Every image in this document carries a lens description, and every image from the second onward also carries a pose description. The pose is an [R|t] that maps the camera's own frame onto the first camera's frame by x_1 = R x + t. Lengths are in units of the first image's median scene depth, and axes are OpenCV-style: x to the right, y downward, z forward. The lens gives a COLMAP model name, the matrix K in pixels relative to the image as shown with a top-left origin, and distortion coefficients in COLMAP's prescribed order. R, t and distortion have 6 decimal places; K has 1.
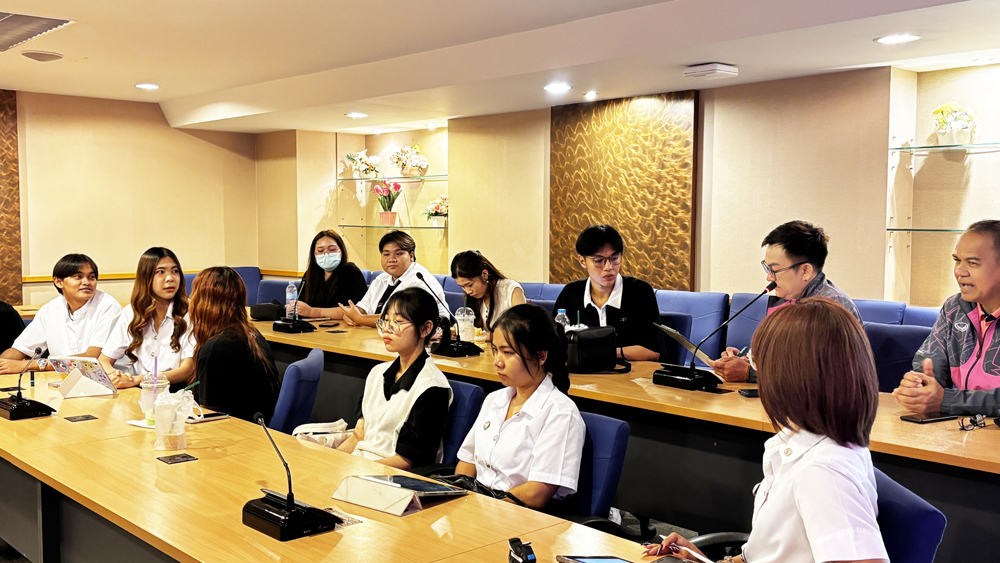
lens RADIAL K [[978.6, 0, 500.0], [0, 978.6, 281.5], [0, 0, 1]] dist [0.201578, -0.567905]
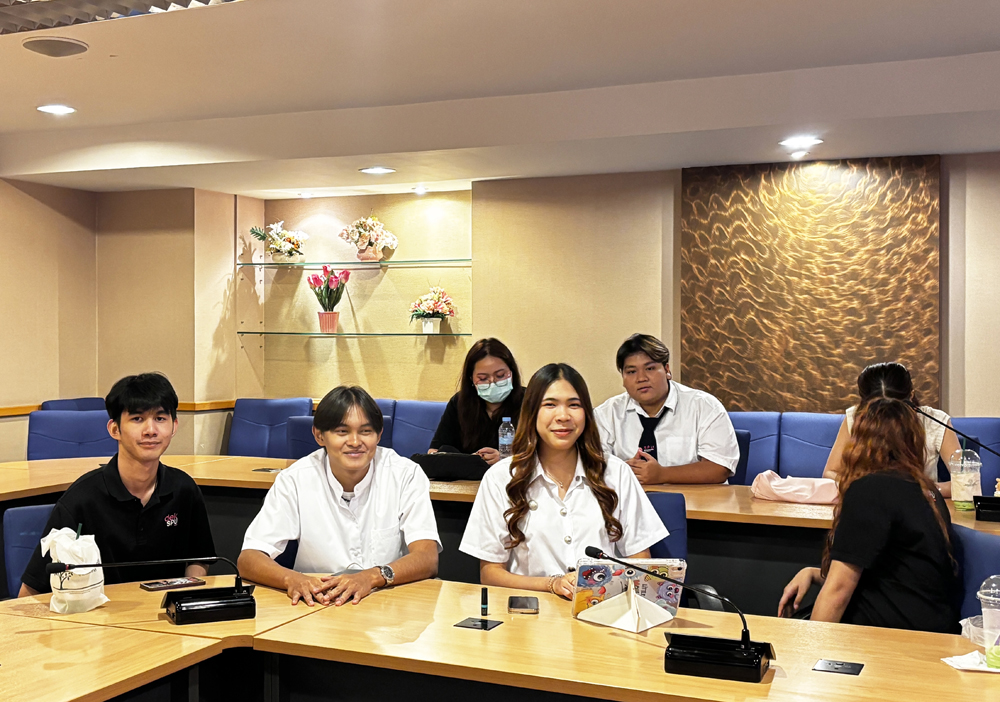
lens RADIAL K [[1261.5, 0, 402.1], [0, 1261.5, 348.7], [0, 0, 1]] dist [0.195619, -0.577047]
pose [[0.929092, -0.008884, 0.369742, -0.399553], [0.024441, 0.999001, -0.037413, -0.011362], [-0.369041, 0.043797, 0.928381, 0.167219]]
